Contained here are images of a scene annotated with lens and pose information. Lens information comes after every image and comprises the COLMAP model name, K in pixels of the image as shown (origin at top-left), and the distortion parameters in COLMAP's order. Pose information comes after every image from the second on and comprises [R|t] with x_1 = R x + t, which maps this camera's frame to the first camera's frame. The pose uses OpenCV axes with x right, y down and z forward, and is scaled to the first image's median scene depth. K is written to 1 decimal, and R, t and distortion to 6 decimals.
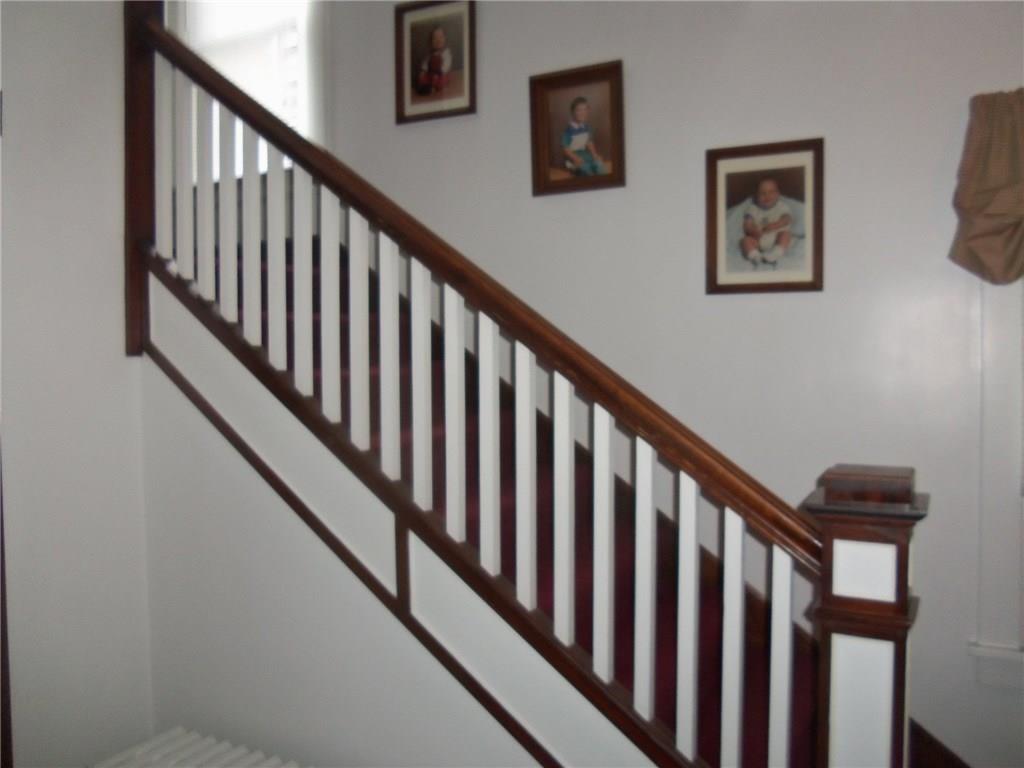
lens RADIAL K [[817.6, 0, 511.7], [0, 817.6, 382.2], [0, 0, 1]] dist [-0.066639, 0.039976]
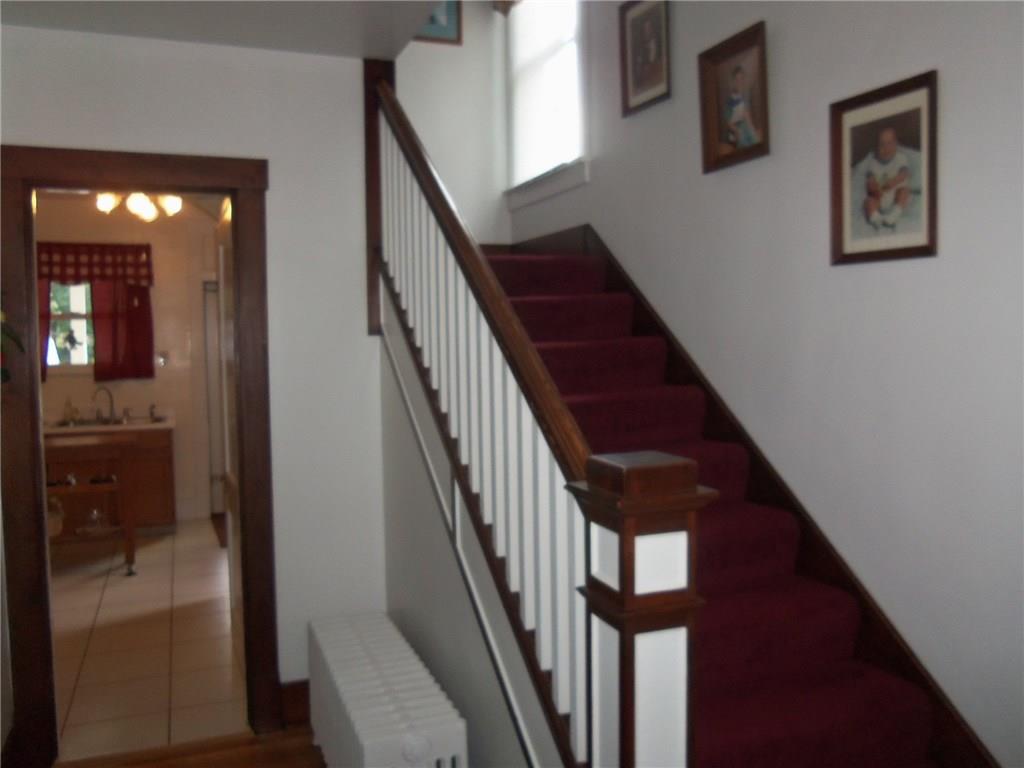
lens RADIAL K [[817.6, 0, 512.5], [0, 817.6, 382.5], [0, 0, 1]] dist [-0.066639, 0.039976]
pose [[0.759631, 0.040406, -0.649098, 0.568783], [-0.012717, 0.998800, 0.047293, -0.016318], [0.650230, -0.027671, 0.759234, 0.086746]]
